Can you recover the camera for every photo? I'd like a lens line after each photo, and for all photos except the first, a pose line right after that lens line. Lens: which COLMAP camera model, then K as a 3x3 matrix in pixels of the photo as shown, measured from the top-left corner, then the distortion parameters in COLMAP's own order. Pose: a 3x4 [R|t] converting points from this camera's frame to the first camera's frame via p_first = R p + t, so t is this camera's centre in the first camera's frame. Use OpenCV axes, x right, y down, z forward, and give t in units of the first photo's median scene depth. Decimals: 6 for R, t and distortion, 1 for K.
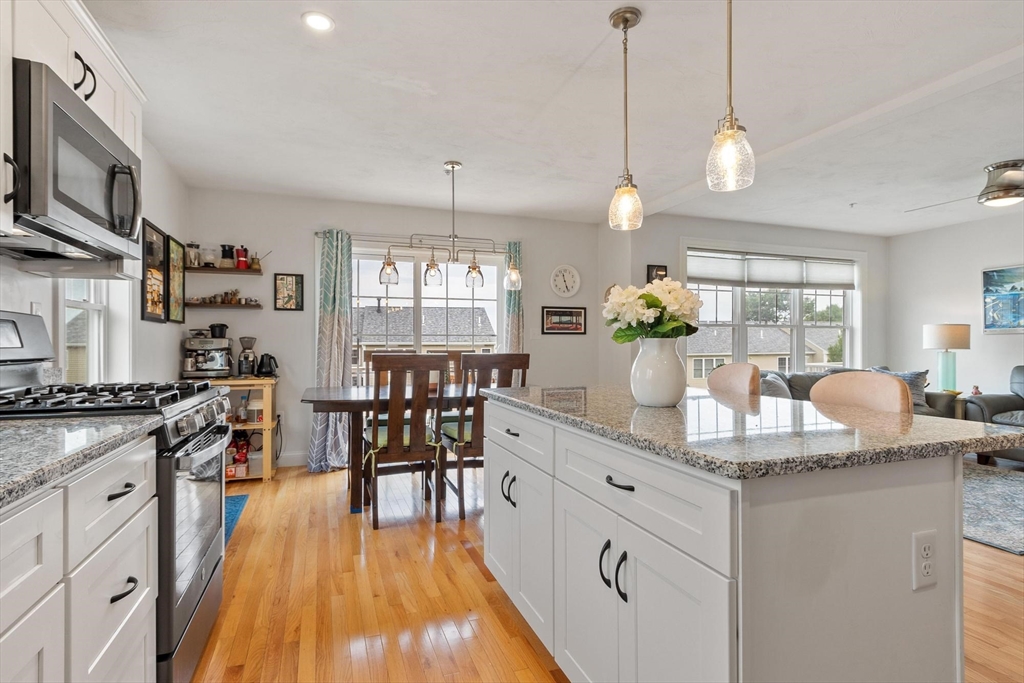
lens RADIAL K [[523.0, 0, 512.1], [0, 523.0, 341.5], [0, 0, 1]] dist [0.010184, -0.004379]
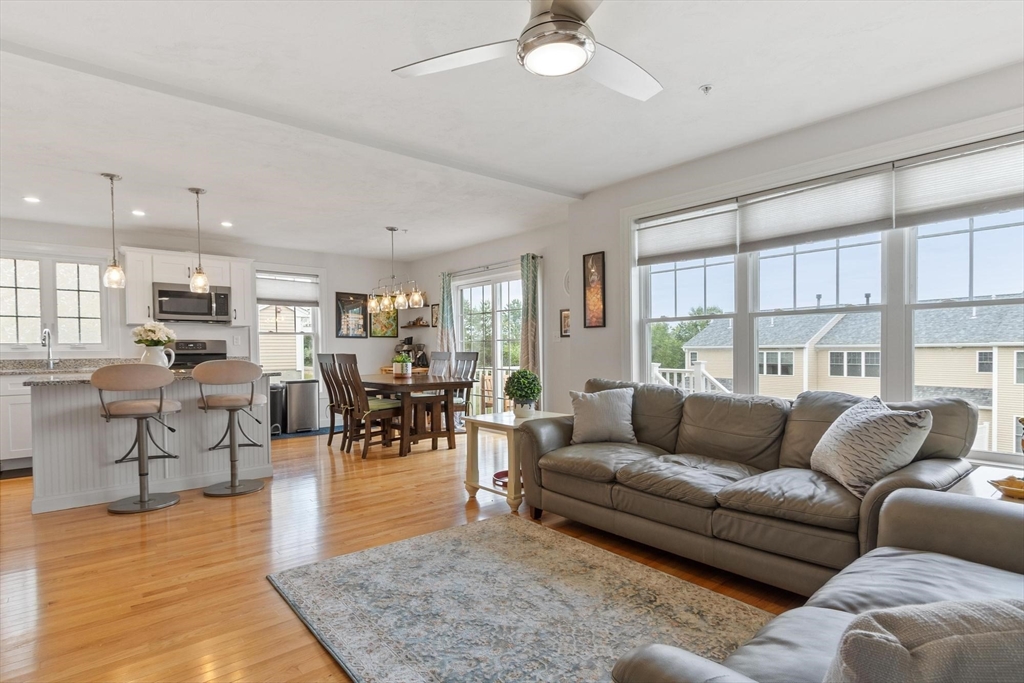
lens RADIAL K [[523.0, 0, 505.1], [0, 523.0, 362.8], [0, 0, 1]] dist [0.010184, -0.004379]
pose [[0.329999, 0.024658, -0.943659, 1.044864], [0.010275, 0.999506, 0.029710, 0.004984], [0.943926, -0.019501, 0.329582, 0.588292]]
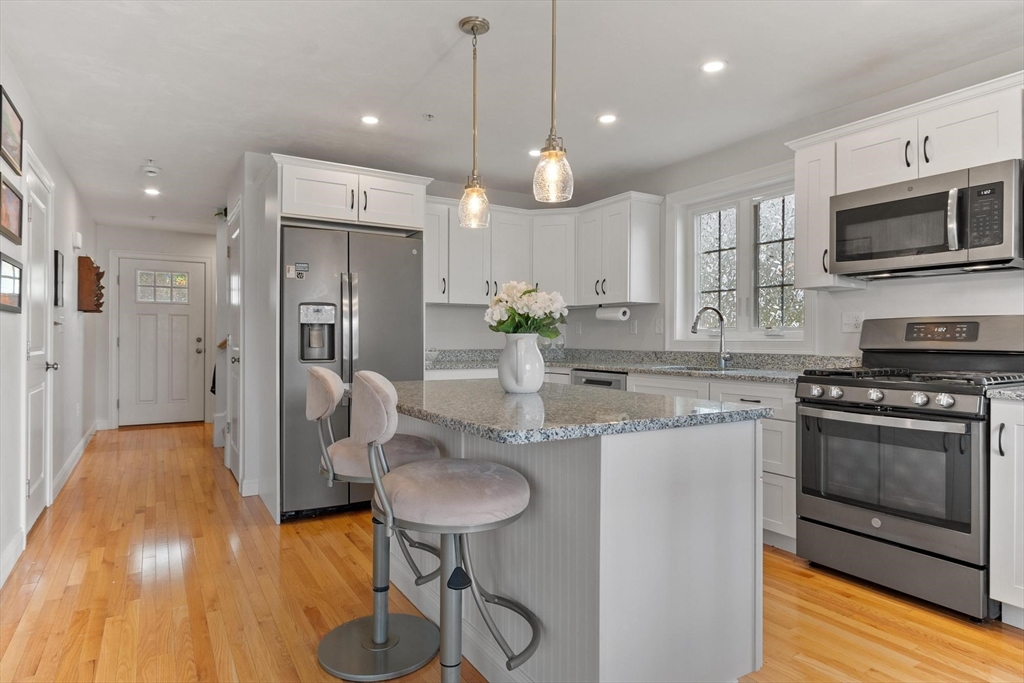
lens RADIAL K [[569.7, 0, 505.4], [0, 569.7, 338.0], [0, 0, 1]] dist [-0.003905, -0.001625]
pose [[-0.983849, 0.000064, -0.179003, 0.186997], [0.000486, 0.999997, -0.002312, 0.002164], [0.179002, -0.002361, -0.983846, 0.755211]]
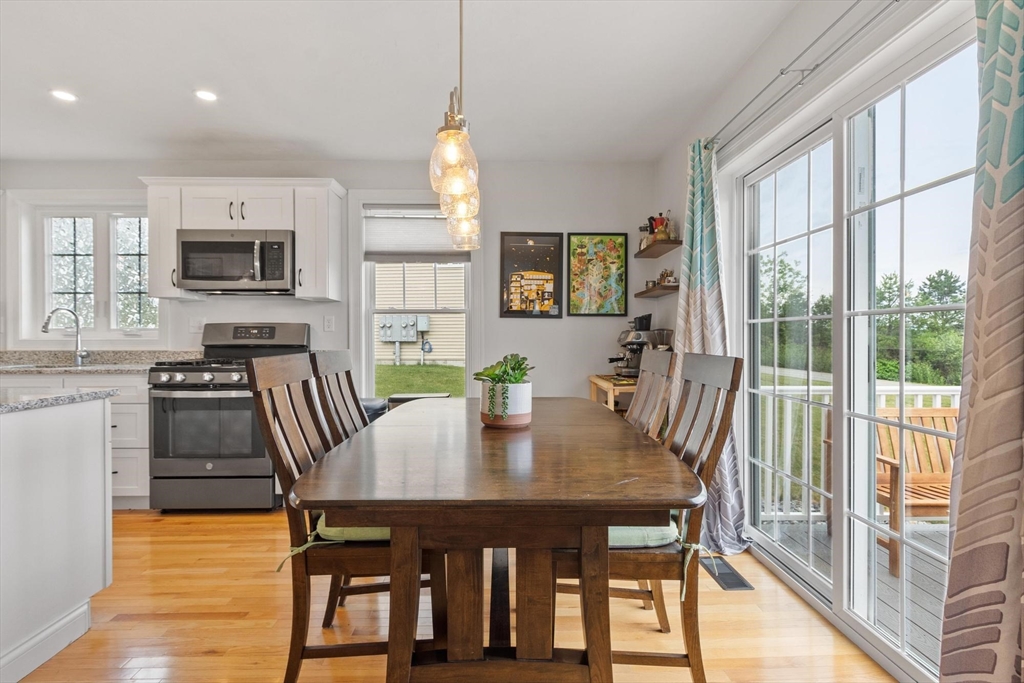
lens RADIAL K [[523.0, 0, 511.0], [0, 523.0, 342.3], [0, 0, 1]] dist [0.010184, -0.004379]
pose [[-0.339642, 0.009709, -0.940504, 0.262401], [0.003657, 0.999953, 0.009003, 0.003422], [0.940548, -0.000382, -0.339662, 0.895033]]
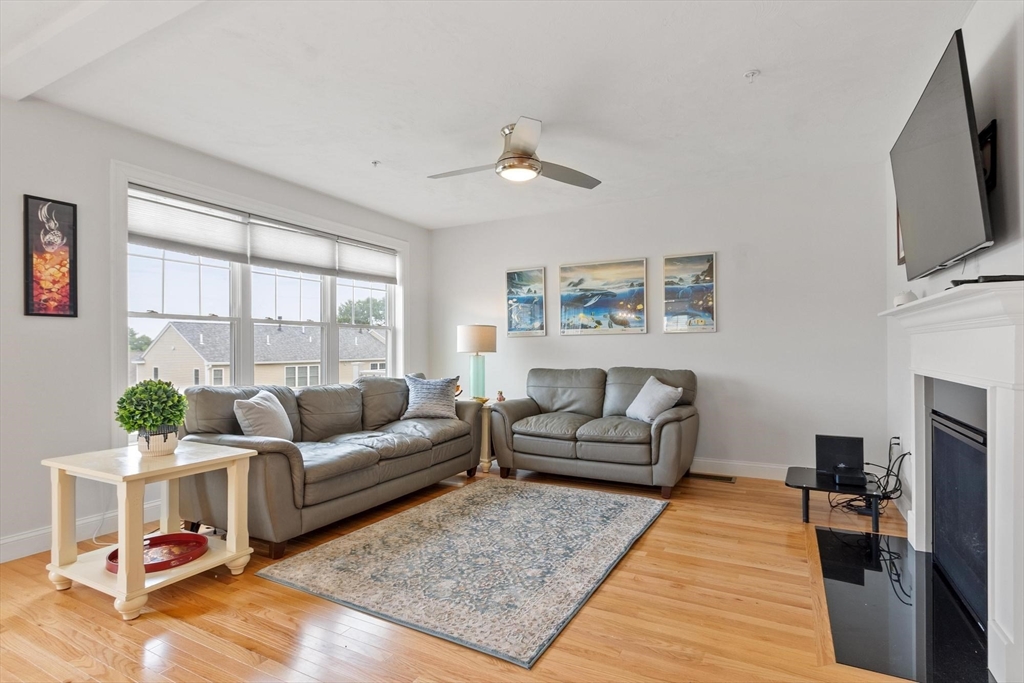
lens RADIAL K [[523.0, 0, 500.8], [0, 523.0, 350.3], [0, 0, 1]] dist [0.010184, -0.004379]
pose [[0.764981, -0.002406, 0.644049, 0.282050], [0.000558, 0.999995, 0.003073, 0.008321], [-0.644053, -0.001992, 0.764978, 0.285790]]
